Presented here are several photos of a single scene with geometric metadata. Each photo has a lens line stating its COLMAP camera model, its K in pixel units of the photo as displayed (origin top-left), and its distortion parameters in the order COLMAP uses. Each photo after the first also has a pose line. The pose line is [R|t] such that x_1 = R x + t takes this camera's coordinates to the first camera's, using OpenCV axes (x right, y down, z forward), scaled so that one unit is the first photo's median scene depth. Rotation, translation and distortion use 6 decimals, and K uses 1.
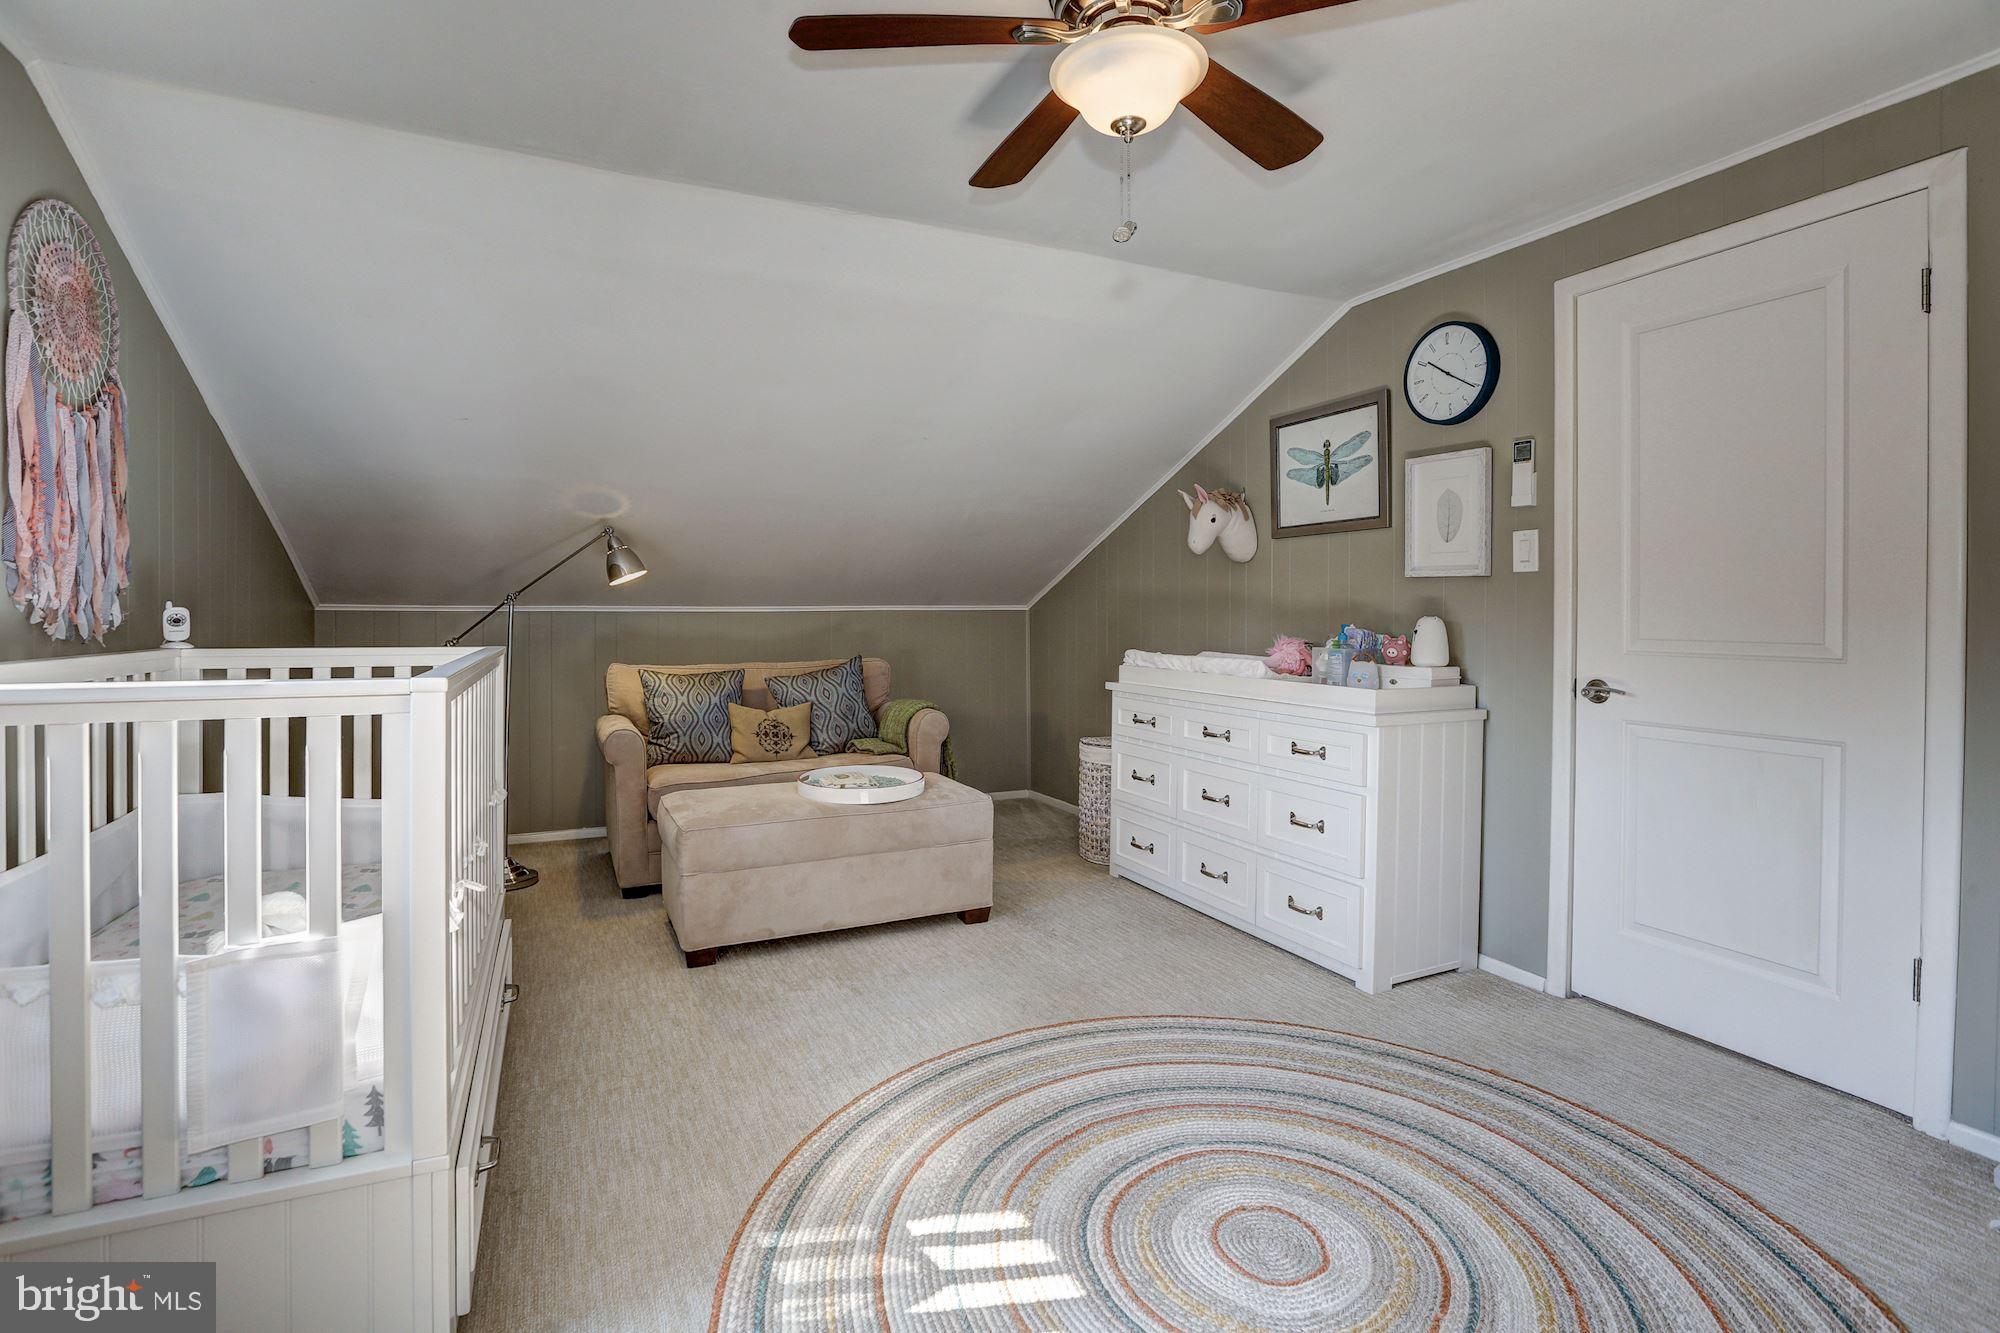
lens RADIAL K [[932.7, 0, 983.3], [0, 932.7, 626.7], [0, 0, 1]] dist [-0.024929, 0.009284]
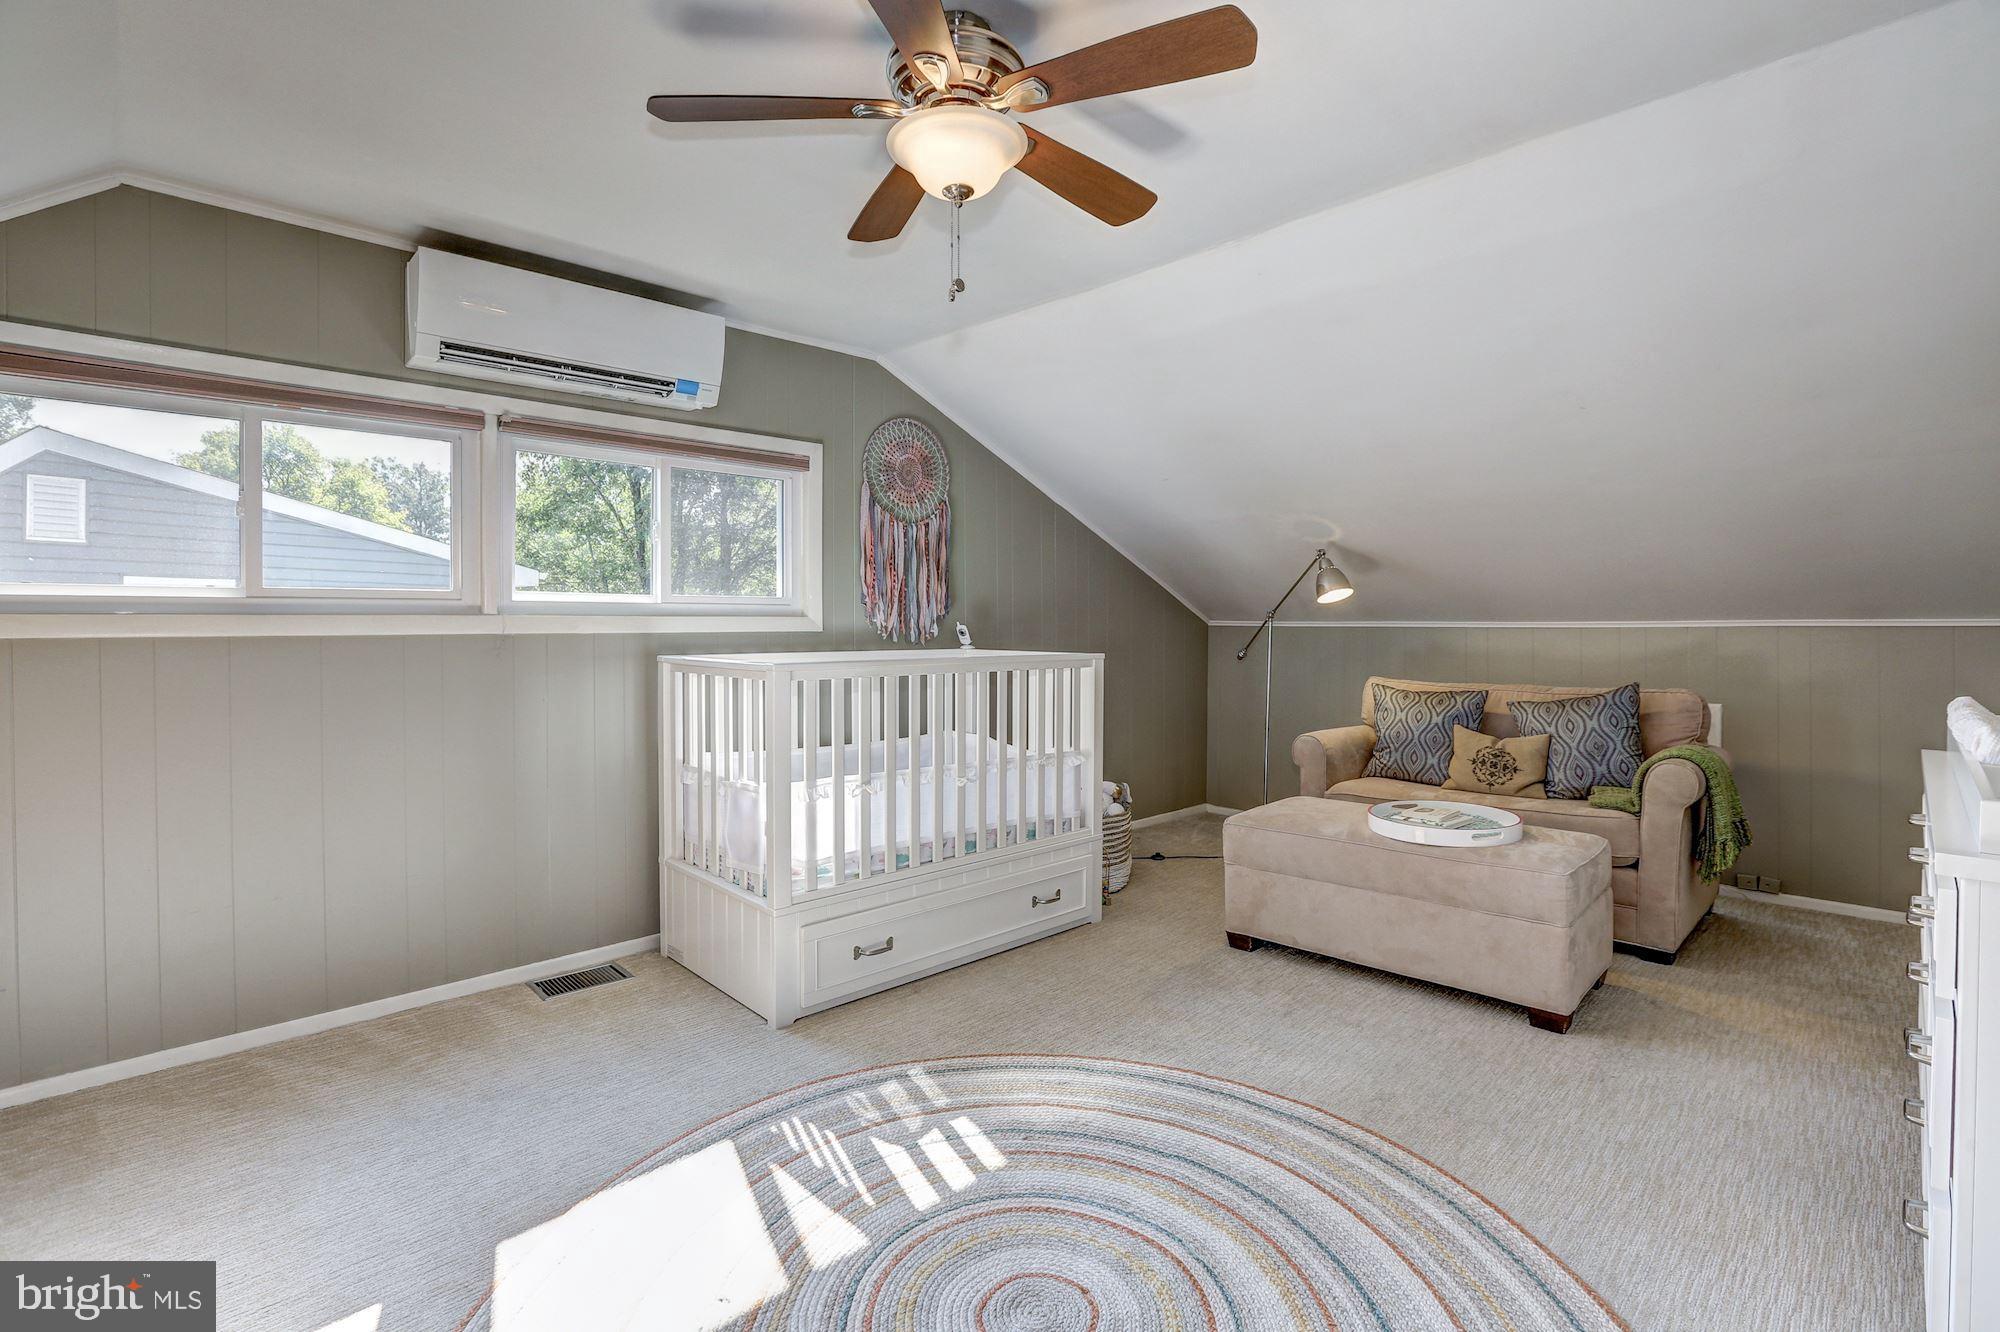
lens RADIAL K [[932.7, 0, 1000.9], [0, 932.7, 645.3], [0, 0, 1]] dist [-0.024929, 0.009284]
pose [[0.335038, 0.020005, -0.941992, 0.761858], [-0.013603, 0.999773, 0.016394, -0.012163], [0.942106, 0.007322, 0.335234, 0.426080]]
